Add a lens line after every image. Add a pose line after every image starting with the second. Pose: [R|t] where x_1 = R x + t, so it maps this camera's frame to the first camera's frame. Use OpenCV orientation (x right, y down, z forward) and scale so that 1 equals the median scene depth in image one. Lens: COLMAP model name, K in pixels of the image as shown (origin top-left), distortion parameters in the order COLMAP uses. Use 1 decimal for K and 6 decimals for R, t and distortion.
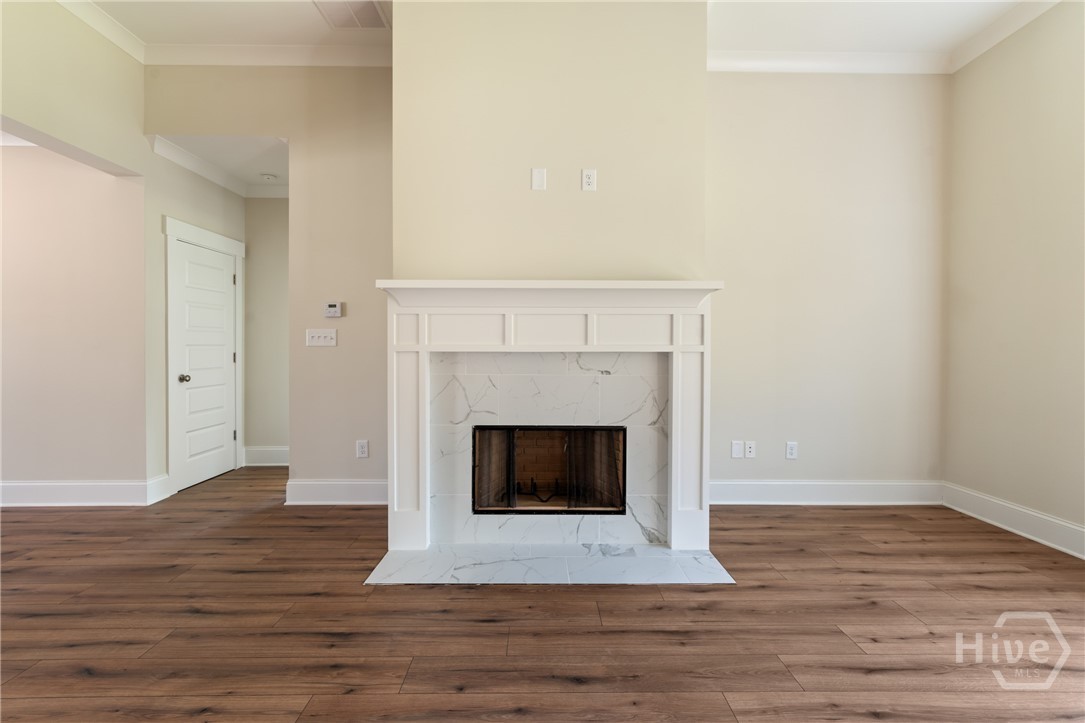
lens RADIAL K [[468.1, 0, 547.5], [0, 468.1, 349.3], [0, 0, 1]] dist [-0.000891, -0.000127]
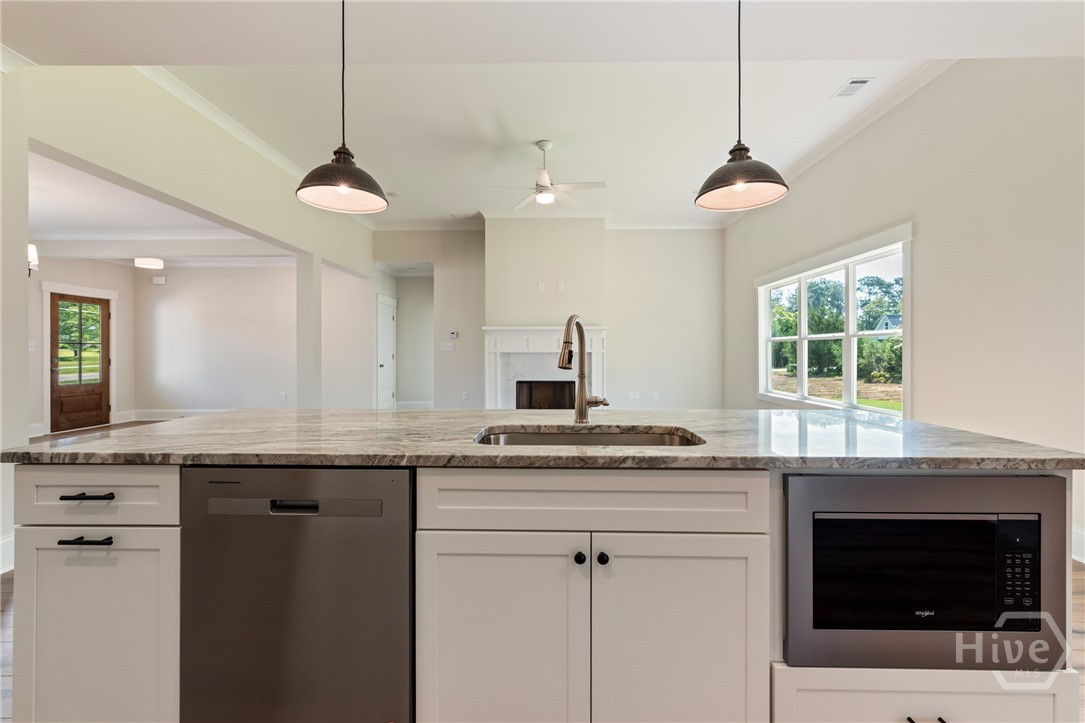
lens RADIAL K [[468.1, 0, 547.5], [0, 468.1, 349.3], [0, 0, 1]] dist [-0.000891, -0.000127]
pose [[0.999818, -0.002681, -0.018893, 0.059871], [0.002367, 0.999859, -0.016616, 0.030153], [0.018935, 0.016569, 0.999683, -1.524548]]
